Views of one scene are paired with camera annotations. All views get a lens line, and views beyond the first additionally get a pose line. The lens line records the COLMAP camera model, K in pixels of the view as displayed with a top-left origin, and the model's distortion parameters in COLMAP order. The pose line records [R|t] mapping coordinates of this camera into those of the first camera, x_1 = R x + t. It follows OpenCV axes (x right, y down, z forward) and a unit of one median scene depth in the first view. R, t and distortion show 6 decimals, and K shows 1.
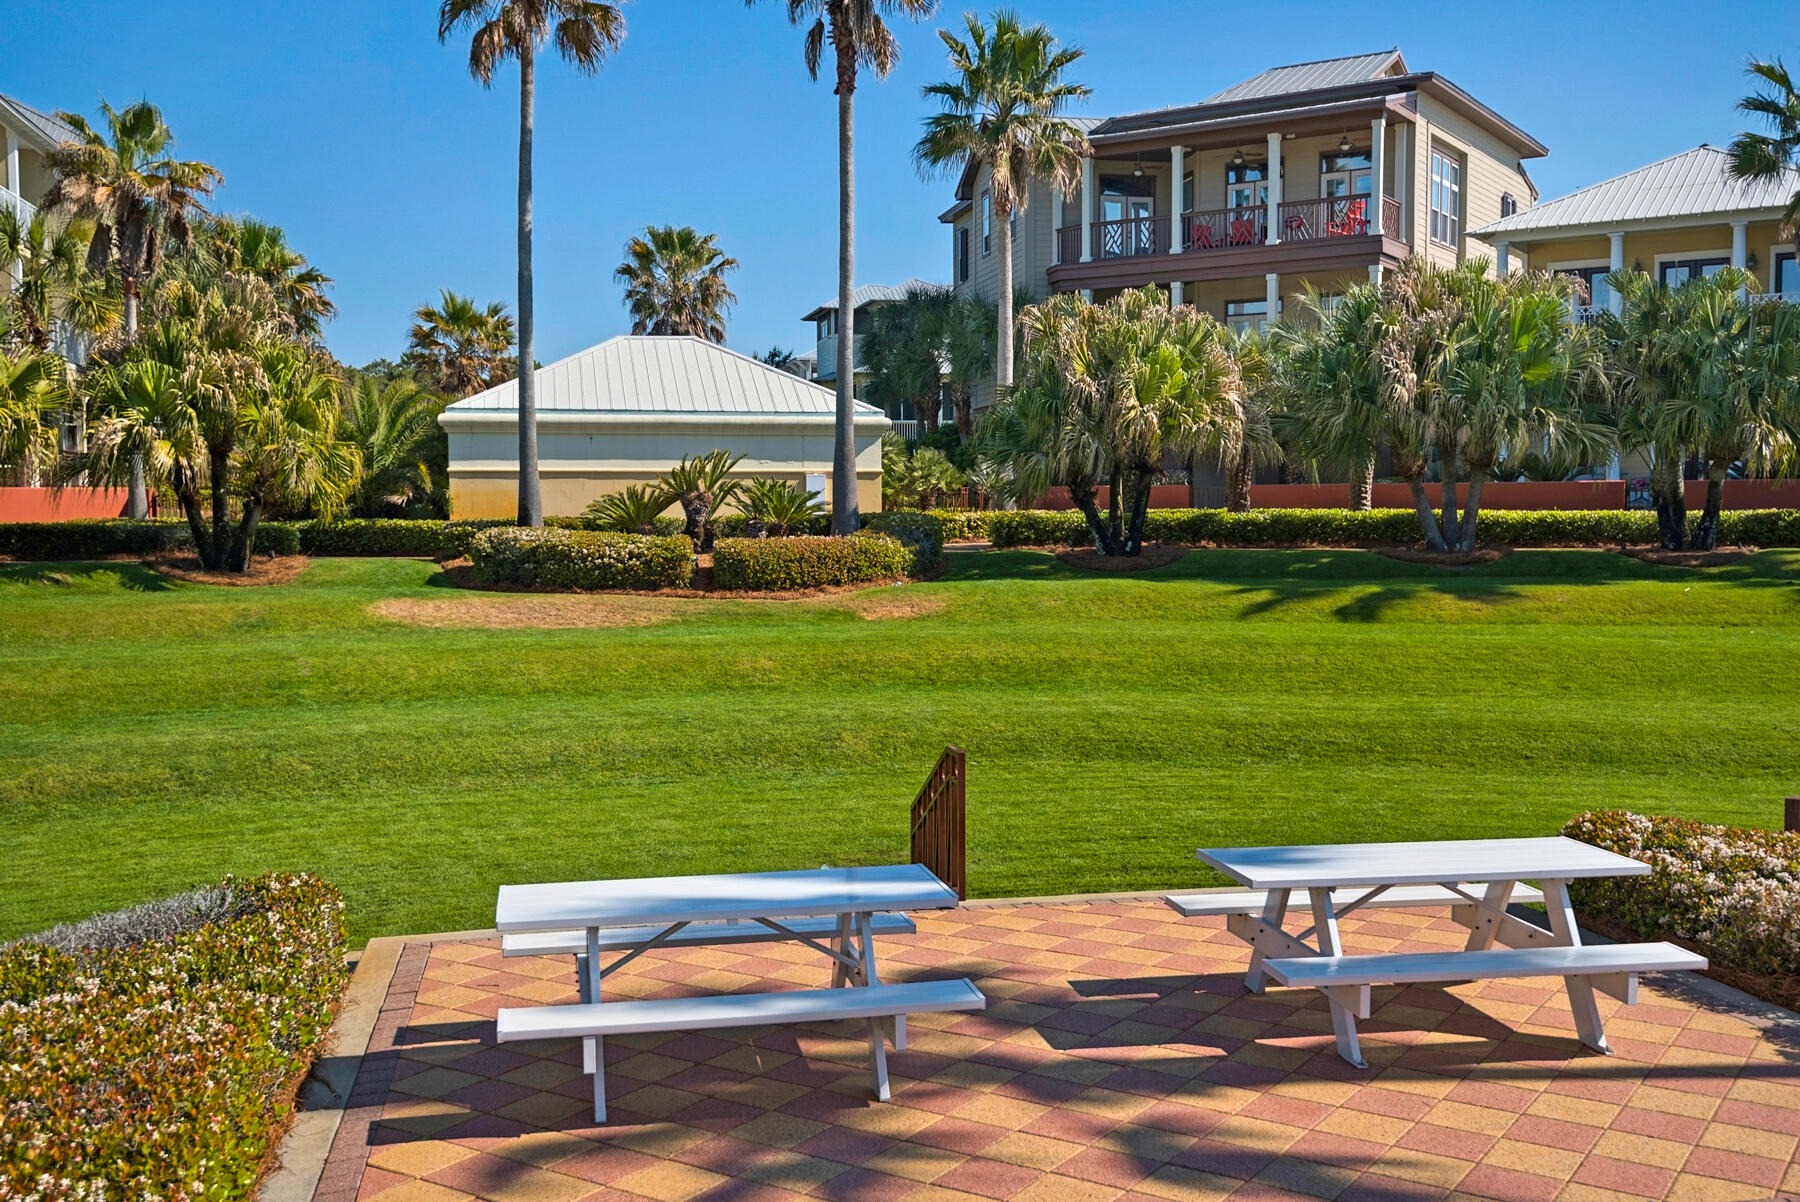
lens RADIAL K [[1815.6, 0, 900.3], [0, 1815.6, 600.5], [0, 0, 1]] dist [0.020287, 0.000000]
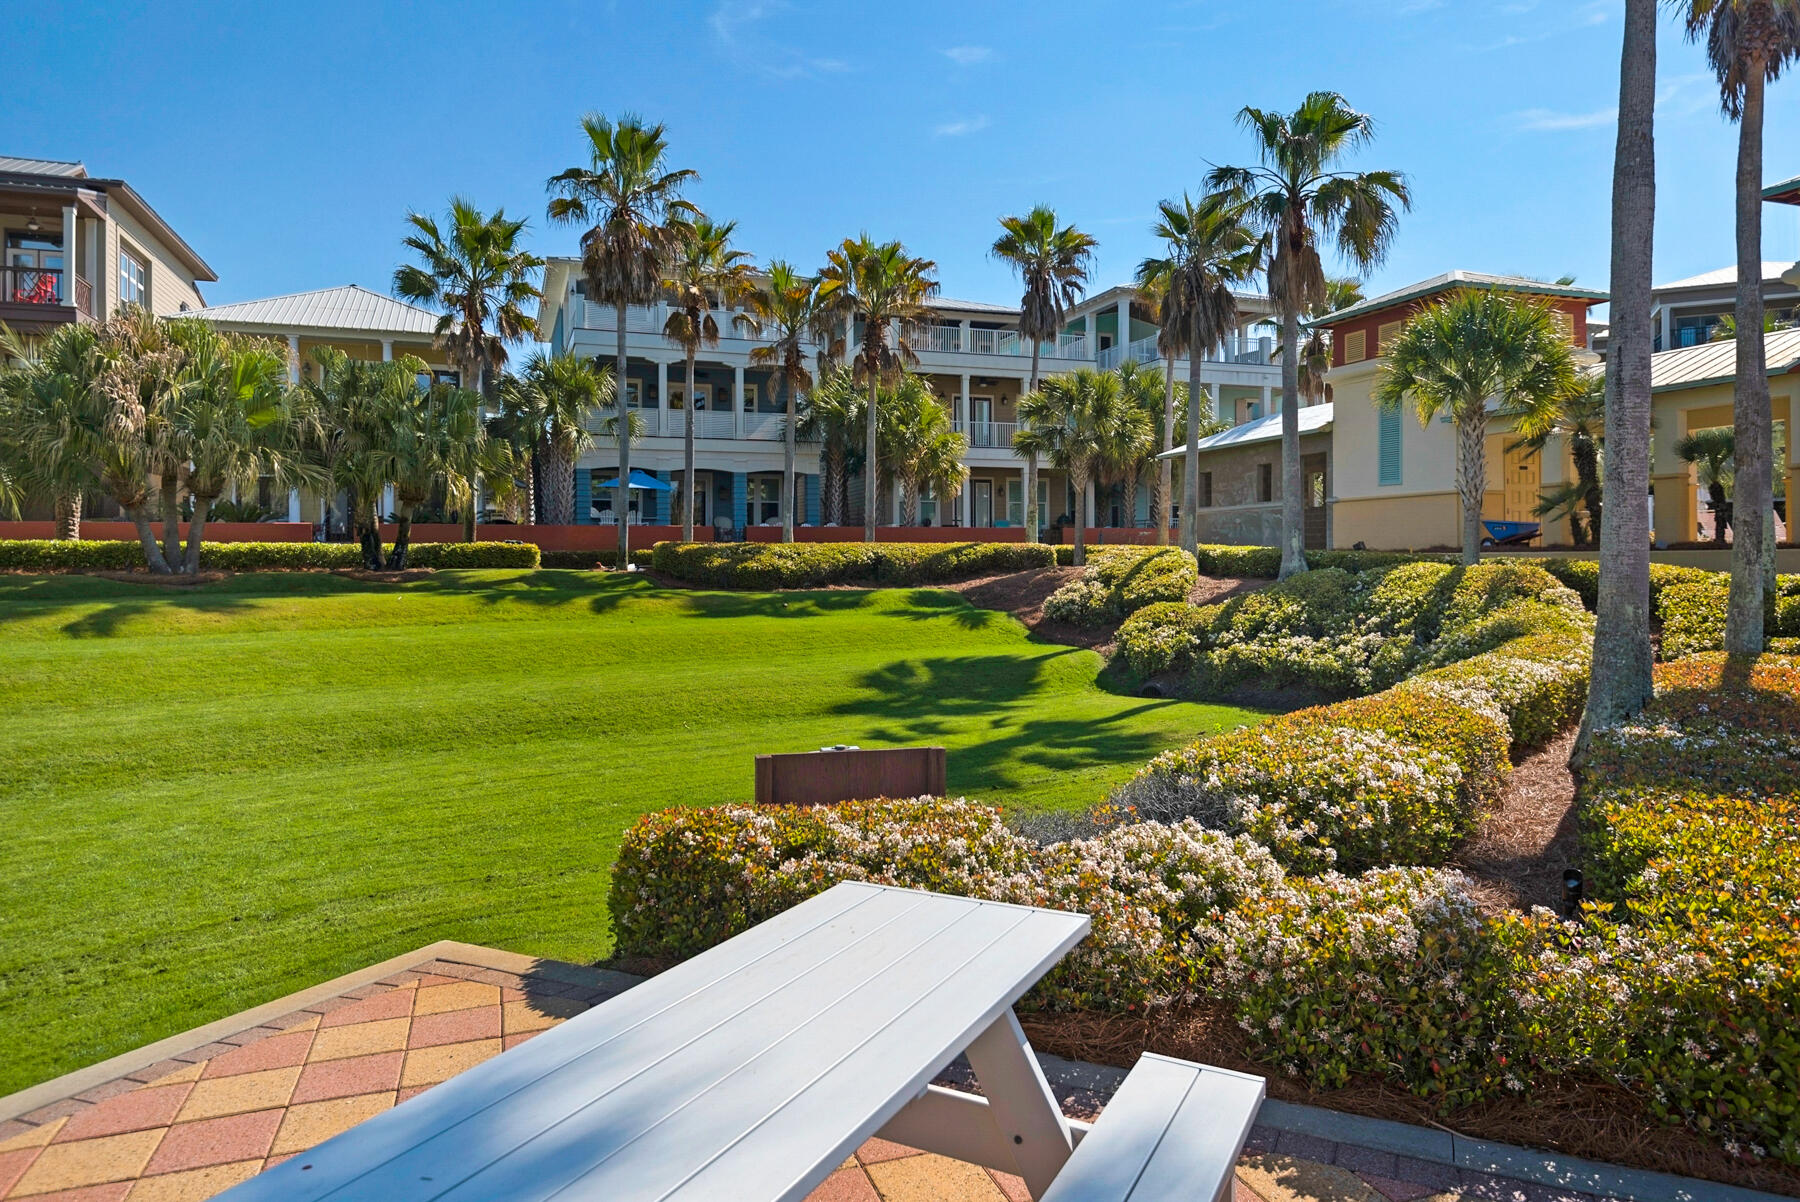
lens RADIAL K [[1122.5, 0, 923.3], [0, 1122.5, 574.8], [0, 0, 1]] dist [0.005657, -0.007892]
pose [[0.602111, -0.009321, 0.798358, 0.028543], [0.044500, 0.998769, -0.021900, 0.010229], [-0.797172, 0.048714, 0.601784, 0.229191]]
